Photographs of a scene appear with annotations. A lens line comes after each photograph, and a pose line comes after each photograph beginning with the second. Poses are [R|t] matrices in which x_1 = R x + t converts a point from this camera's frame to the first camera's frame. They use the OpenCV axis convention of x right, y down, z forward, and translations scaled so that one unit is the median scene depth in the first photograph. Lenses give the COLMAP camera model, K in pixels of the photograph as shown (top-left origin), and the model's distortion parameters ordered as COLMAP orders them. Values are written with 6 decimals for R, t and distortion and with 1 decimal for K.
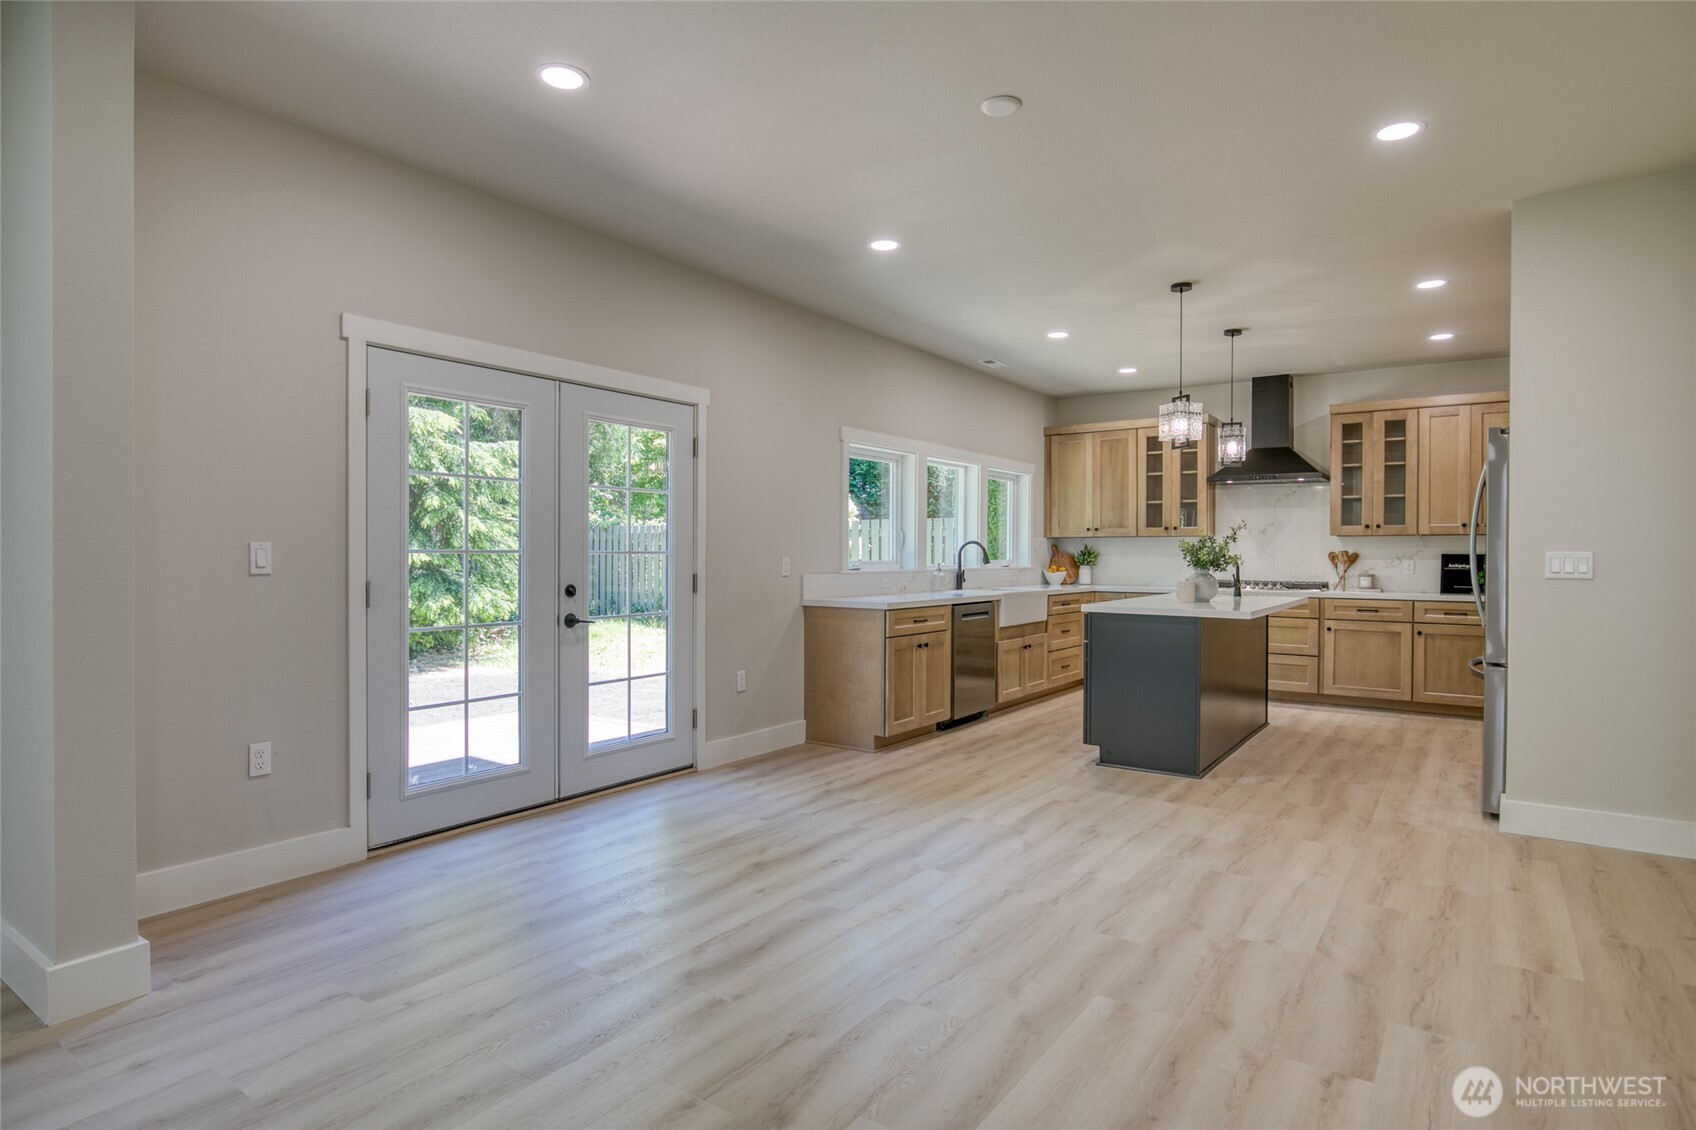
lens RADIAL K [[905.1, 0, 862.7], [0, 905.1, 566.2], [0, 0, 1]] dist [-0.022454, 0.000304]
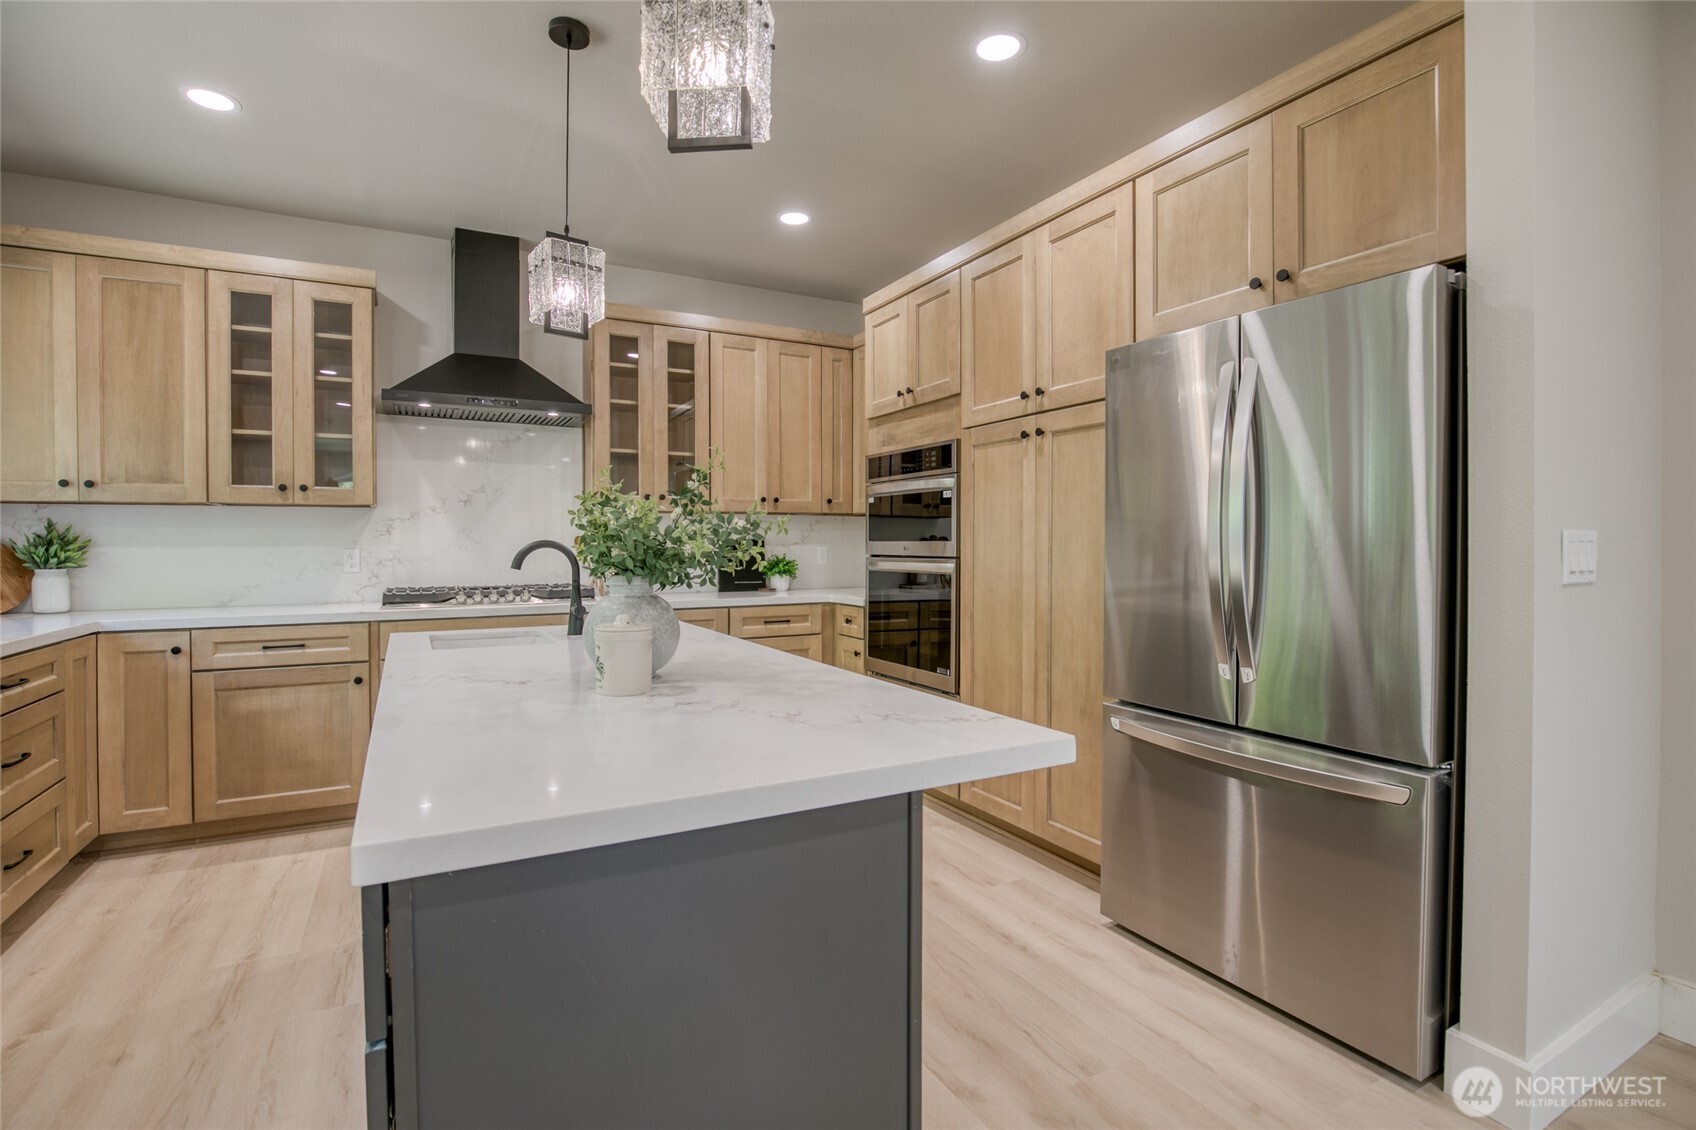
lens RADIAL K [[797.2, 0, 857.5], [0, 797.2, 550.8], [0, 0, 1]] dist [-0.035122, 0.007041]
pose [[0.448860, -0.014595, 0.893483, 0.120004], [0.015839, 0.999839, 0.008375, -0.008280], [-0.893461, 0.010393, 0.449020, 0.655424]]
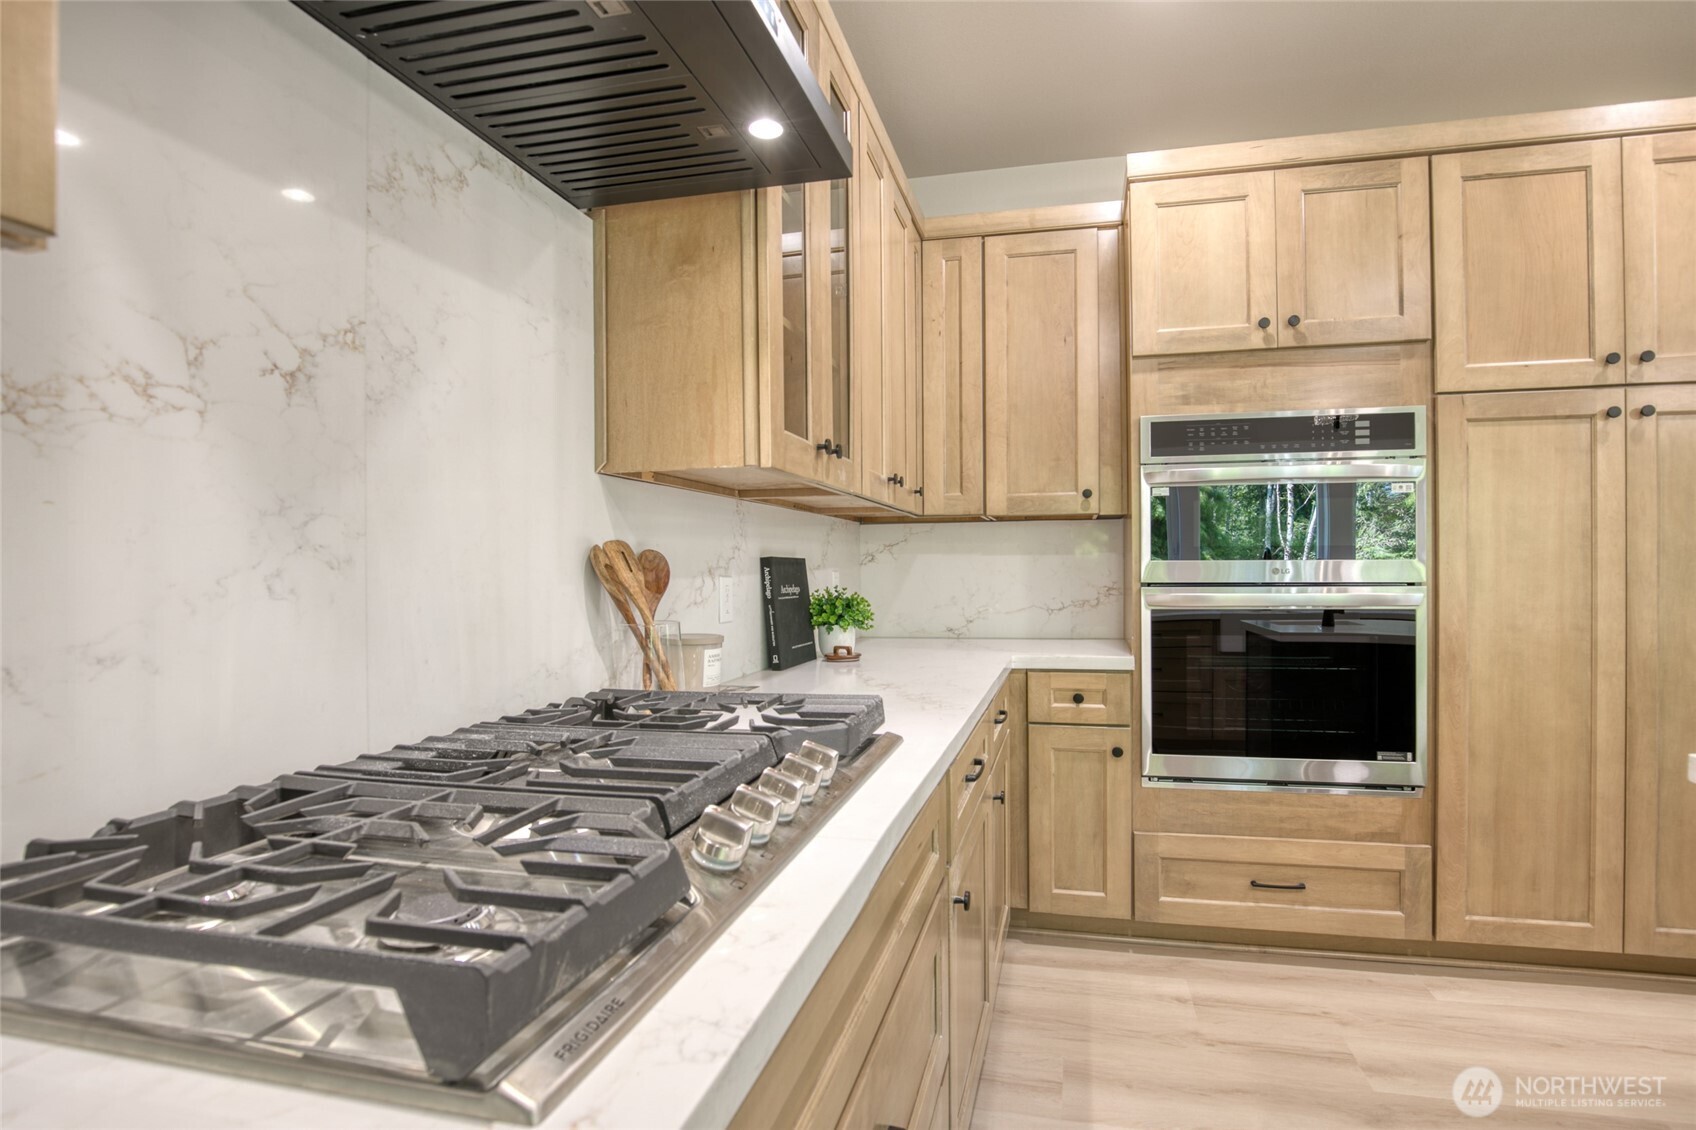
lens RADIAL K [[797.2, 0, 899.6], [0, 797.2, 572.1], [0, 0, 1]] dist [-0.035122, 0.007041]
pose [[-0.372773, -0.011025, 0.927857, 0.373257], [0.017762, 0.999661, 0.019015, -0.013893], [-0.927753, 0.023569, -0.372451, 1.159987]]
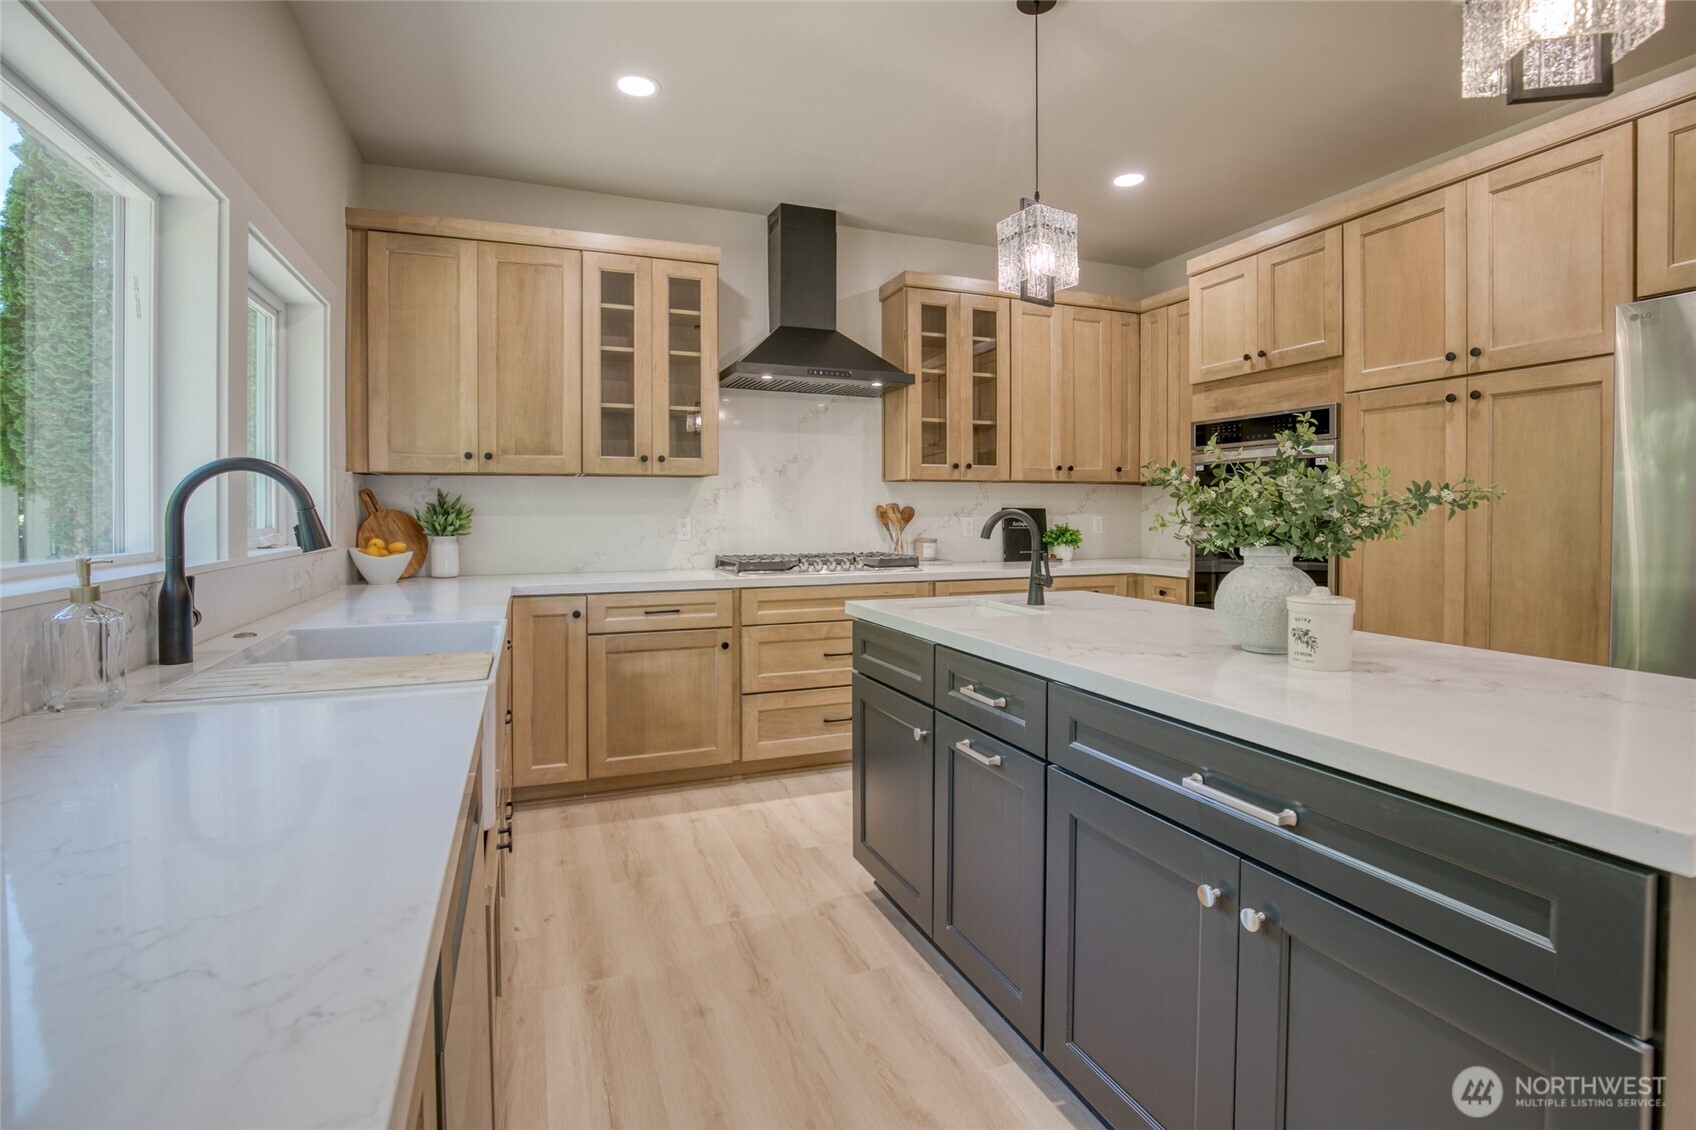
lens RADIAL K [[797.2, 0, 854.8], [0, 797.2, 519.1], [0, 0, 1]] dist [-0.035122, 0.007041]
pose [[0.560020, -0.013378, 0.828371, 0.041104], [0.014971, 0.999870, 0.006027, -0.011281], [-0.828344, 0.009027, 0.560147, 0.800738]]
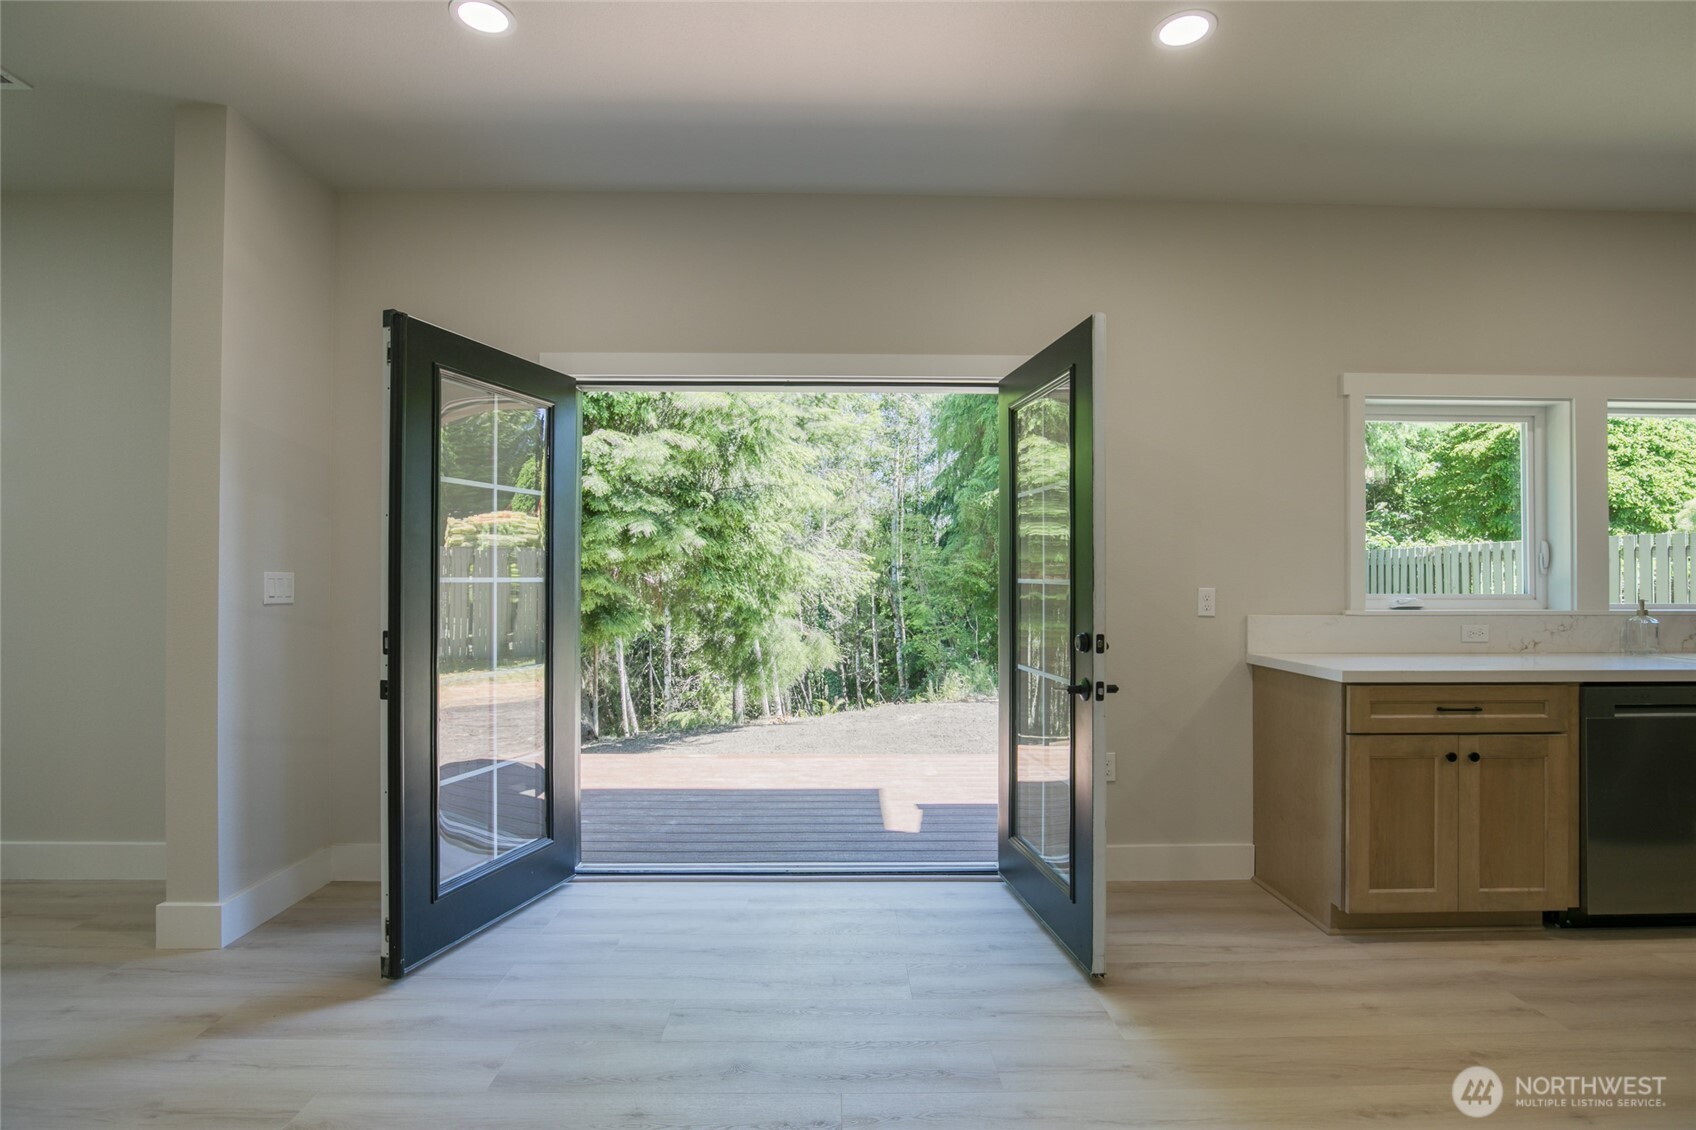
lens RADIAL K [[839.1, 0, 856.4], [0, 839.1, 565.2], [0, 0, 1]] dist [-0.020279, -0.000202]
pose [[0.586624, -0.013873, -0.809740, 0.212345], [-0.012273, 0.999586, -0.026017, -0.005854], [0.809766, 0.025200, 0.586211, 0.362018]]
